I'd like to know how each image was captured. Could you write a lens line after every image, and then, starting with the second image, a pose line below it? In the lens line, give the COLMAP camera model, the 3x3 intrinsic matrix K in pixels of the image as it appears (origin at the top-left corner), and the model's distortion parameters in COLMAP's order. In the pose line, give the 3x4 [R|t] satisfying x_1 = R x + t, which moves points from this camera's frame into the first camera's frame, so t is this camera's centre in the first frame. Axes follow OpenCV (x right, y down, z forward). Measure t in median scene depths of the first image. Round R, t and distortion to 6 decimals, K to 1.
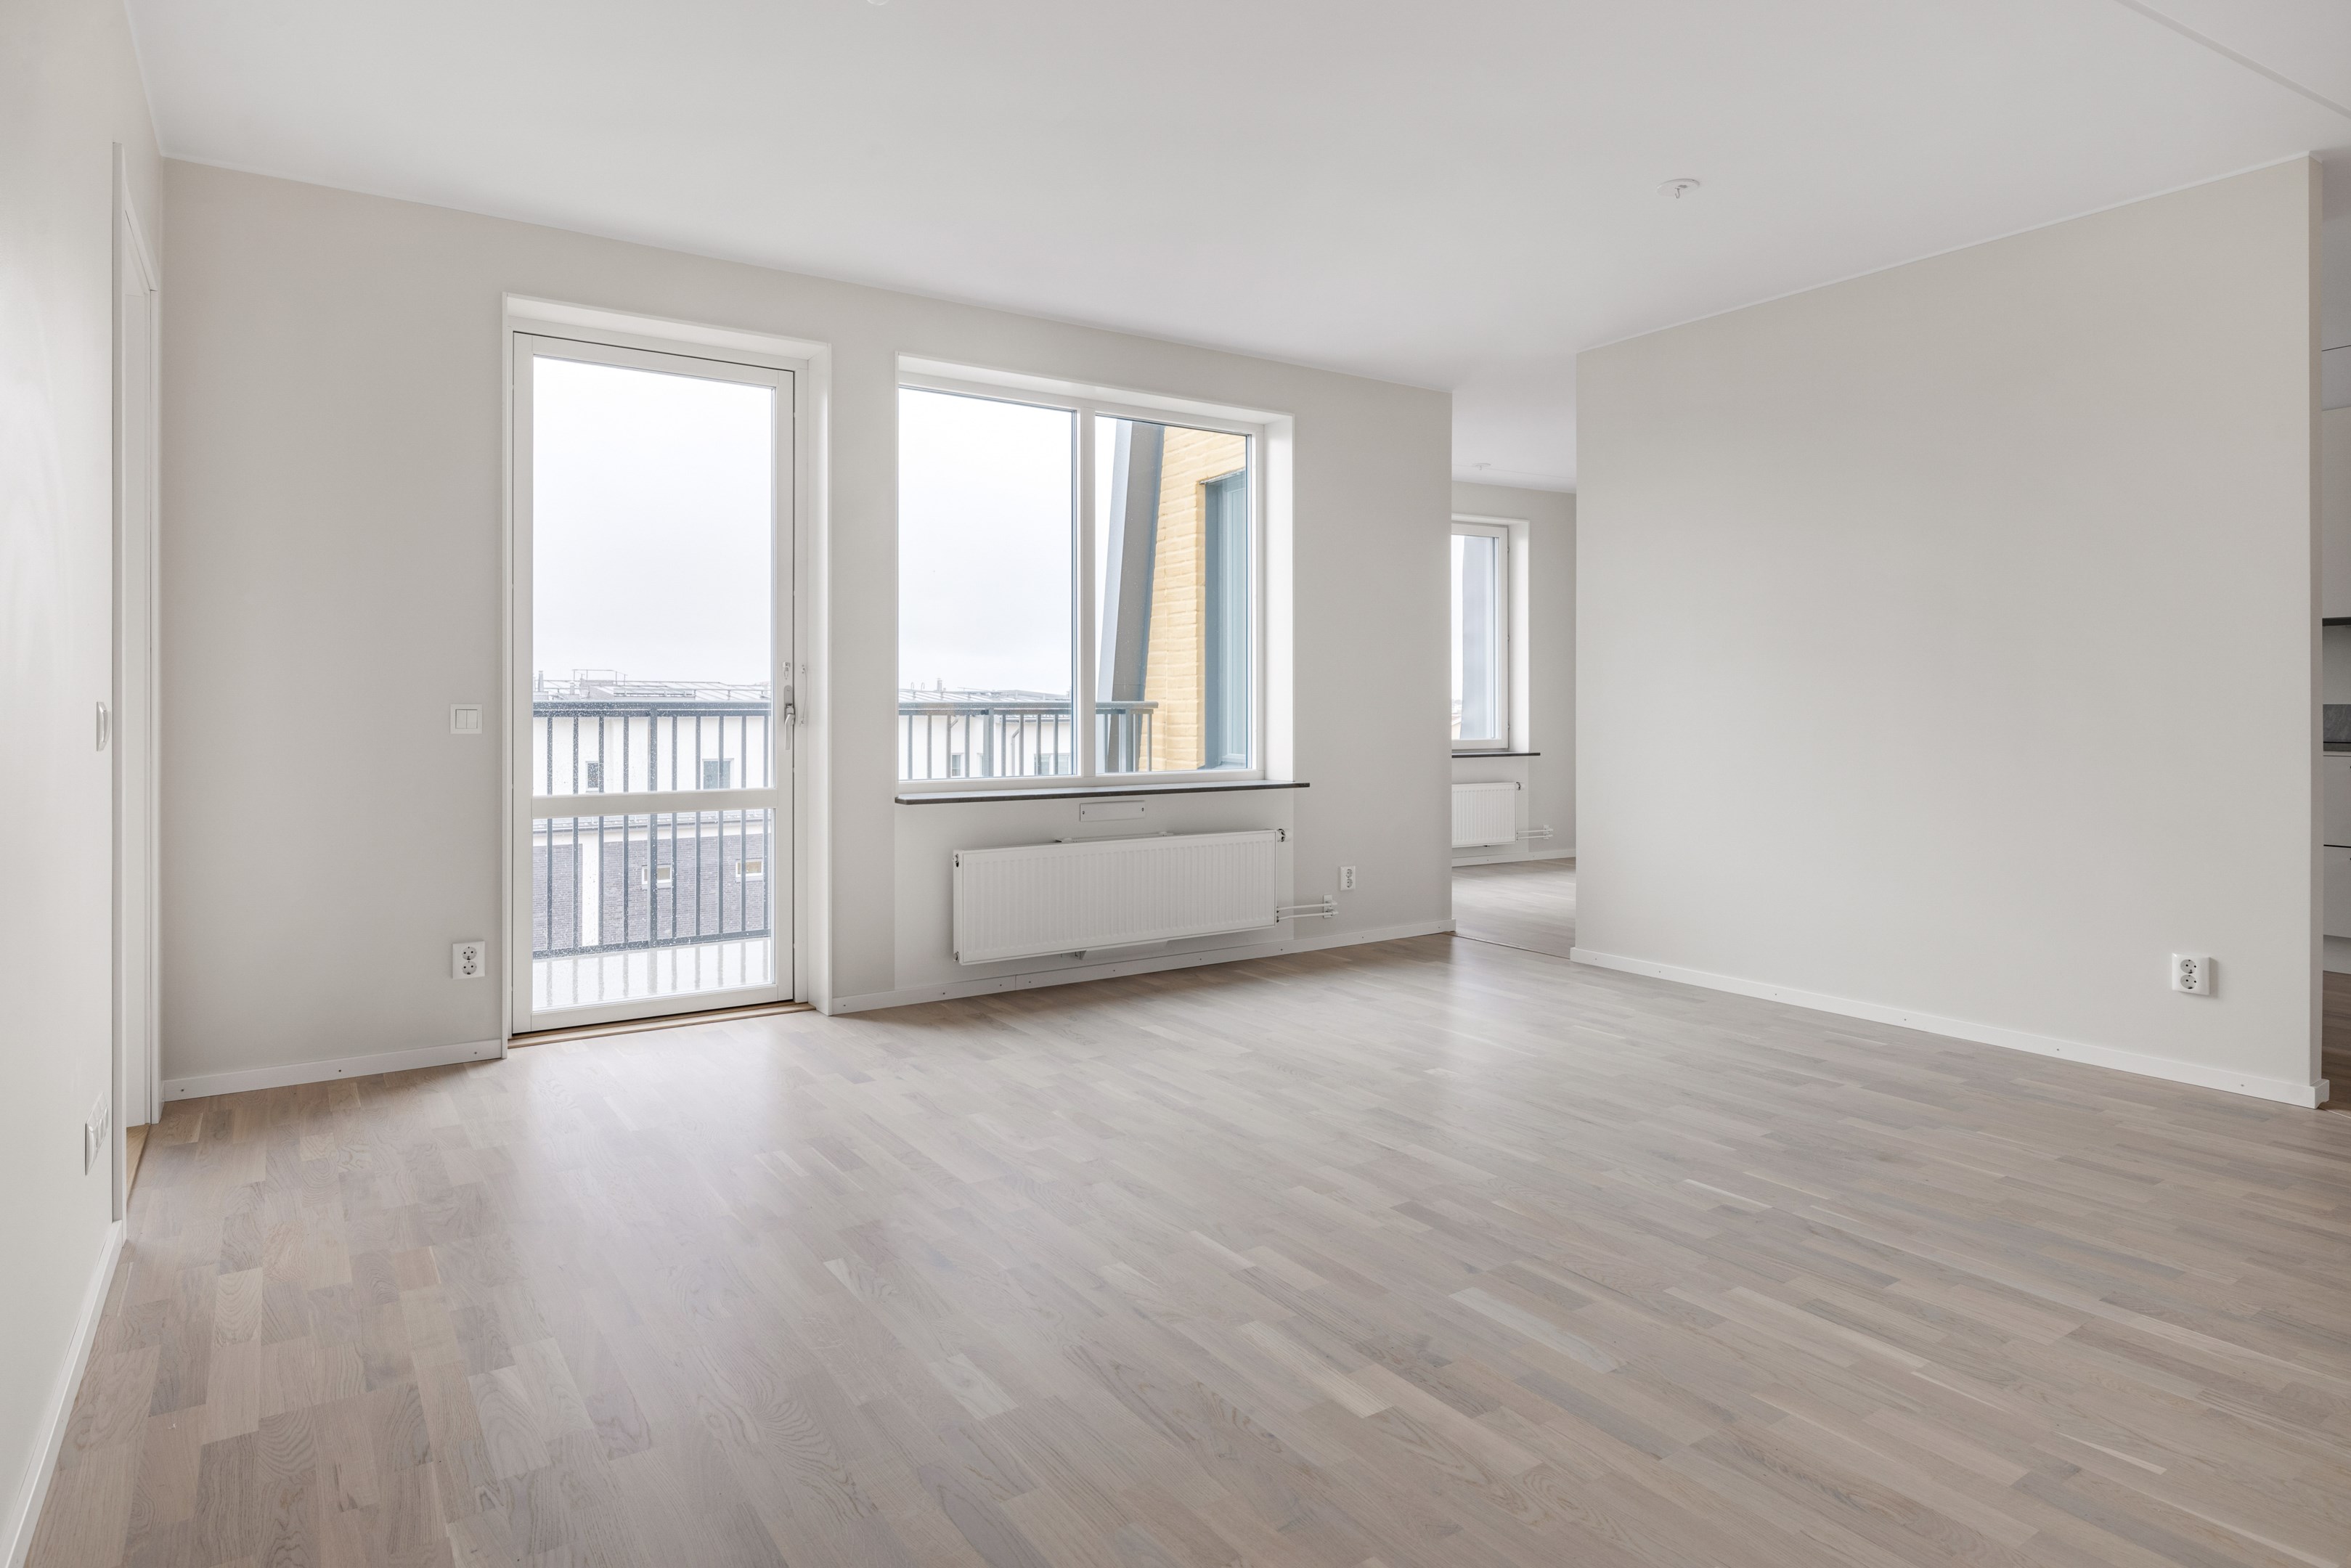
lens RADIAL K [[1331.2, 0, 1179.0], [0, 1331.2, 730.1], [0, 0, 1]] dist [0.002859, -0.000988]
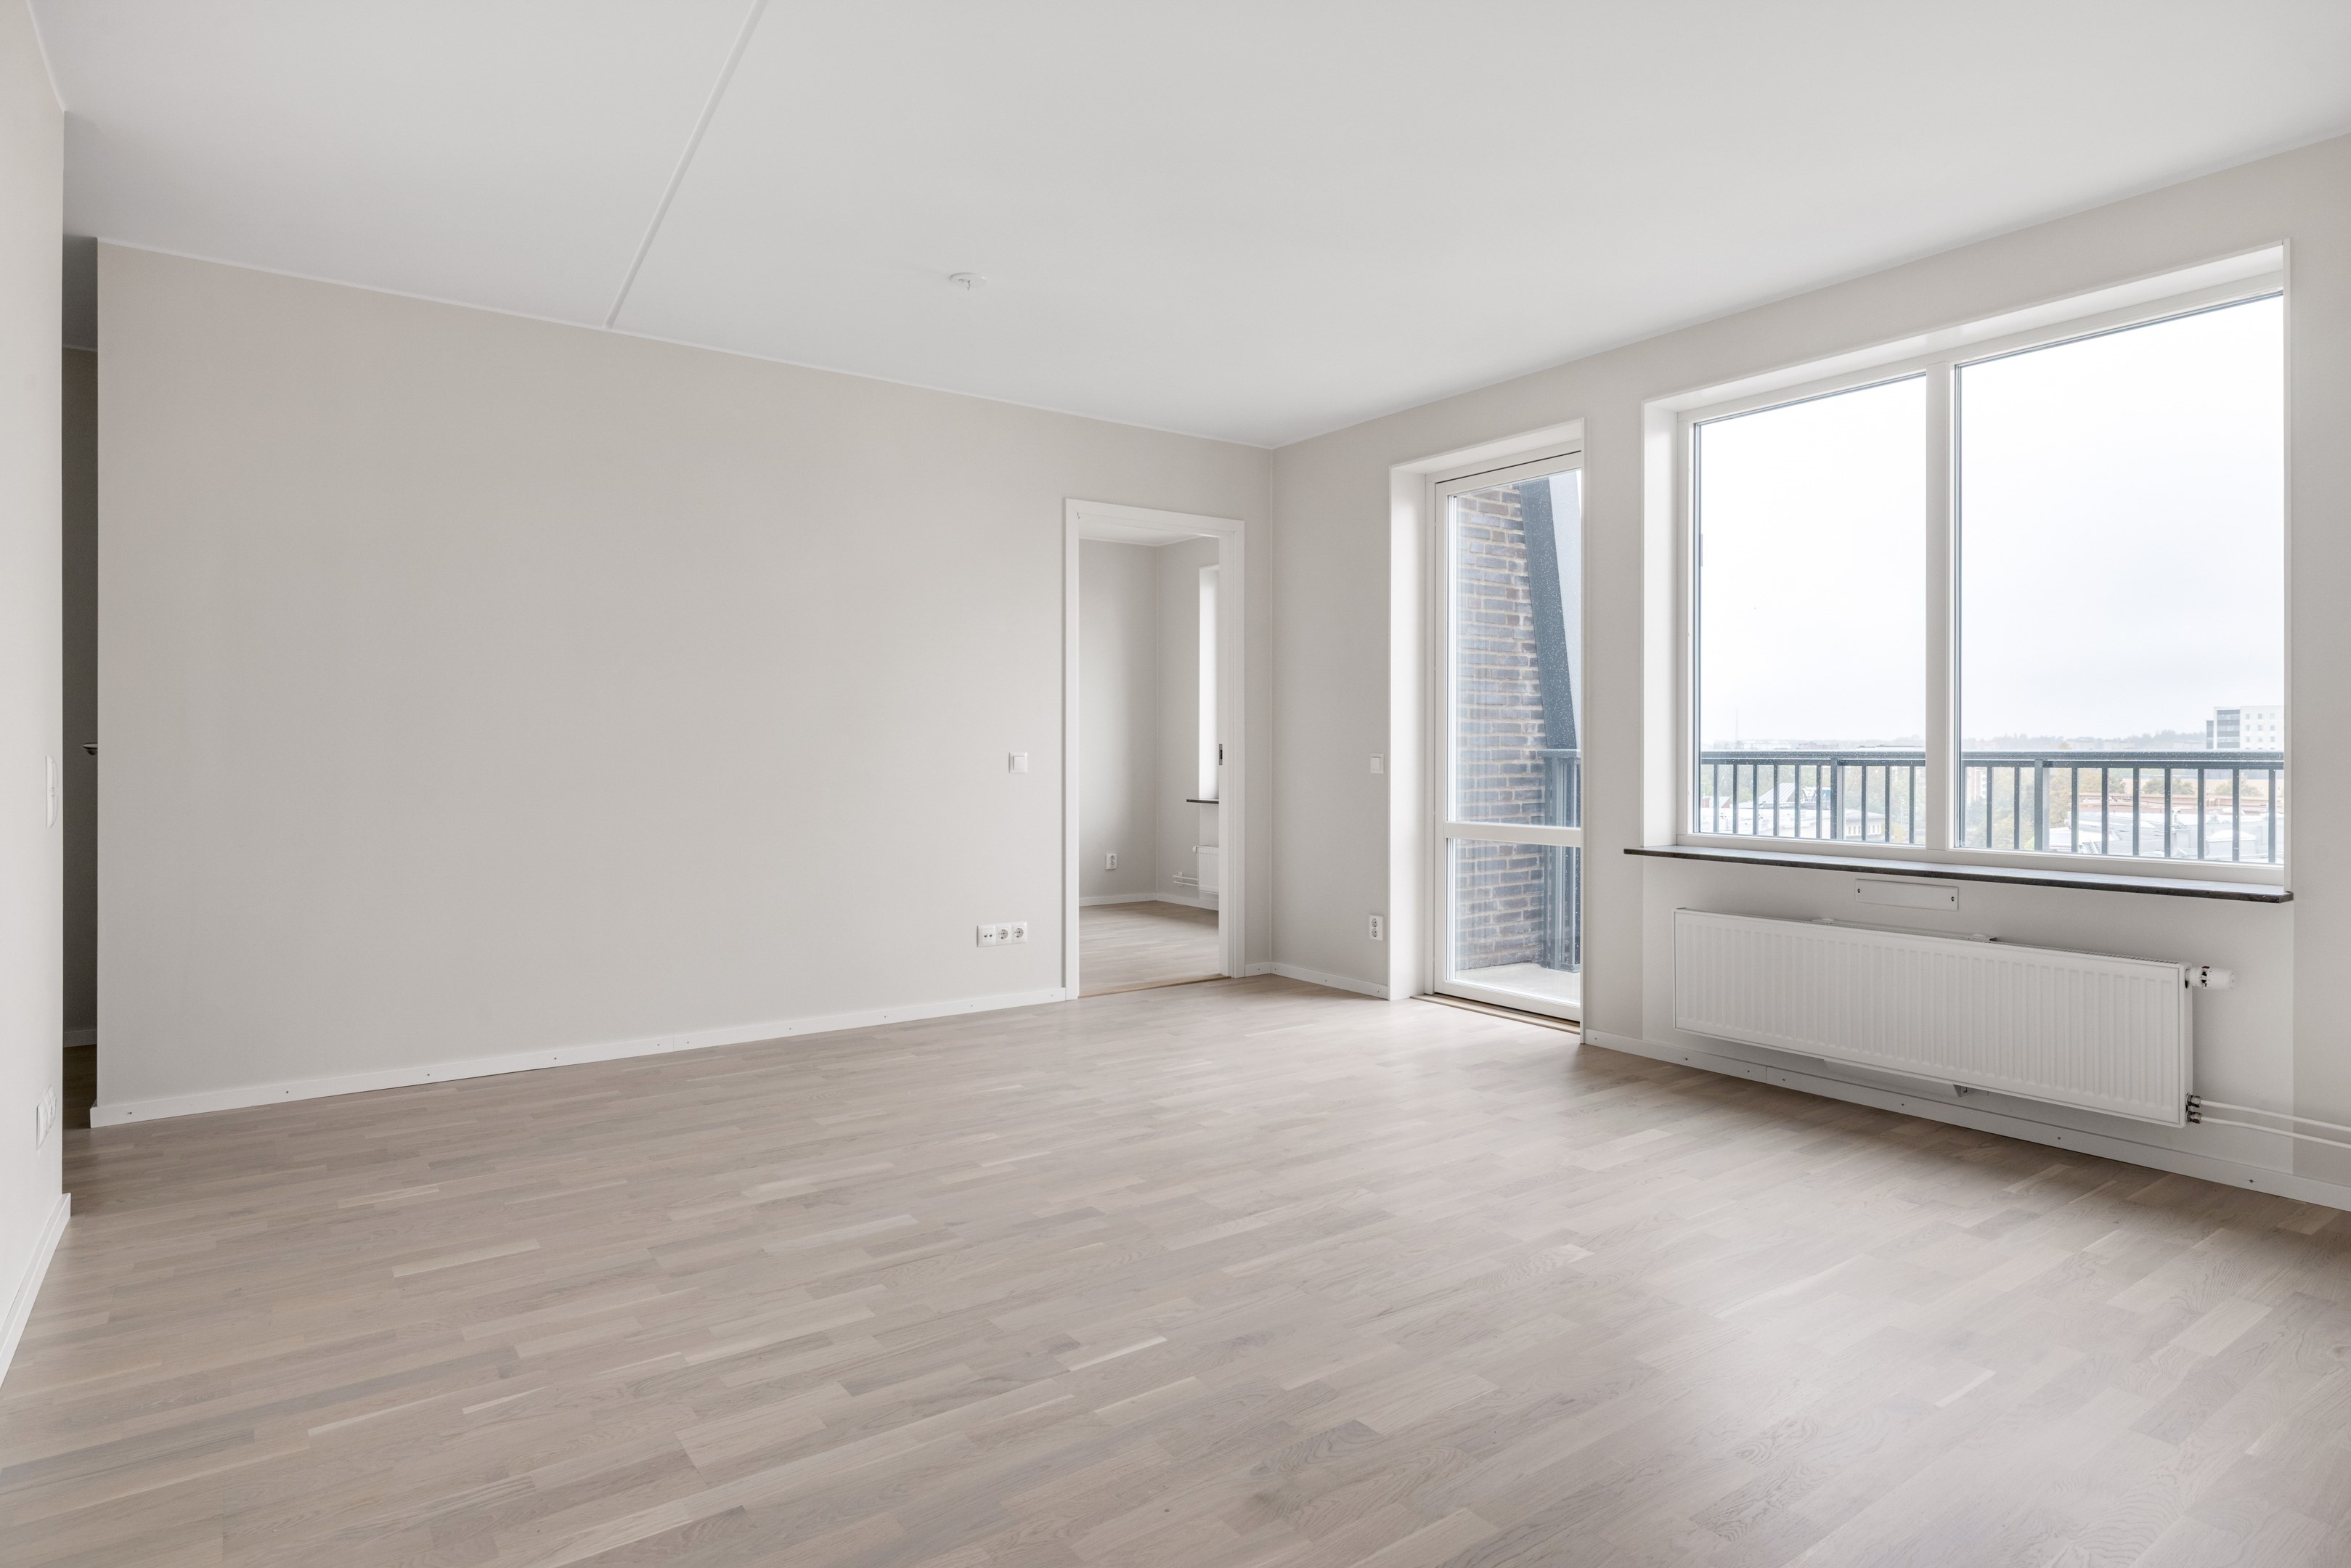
lens RADIAL K [[1297.3, 0, 1190.6], [0, 1297.3, 749.8], [0, 0, 1]] dist [-0.001664, 0.000438]
pose [[0.031559, -0.002064, -0.999500, 1.229637], [-0.021164, 0.999772, -0.002733, -0.019556], [0.999278, 0.021239, 0.031508, 1.032556]]
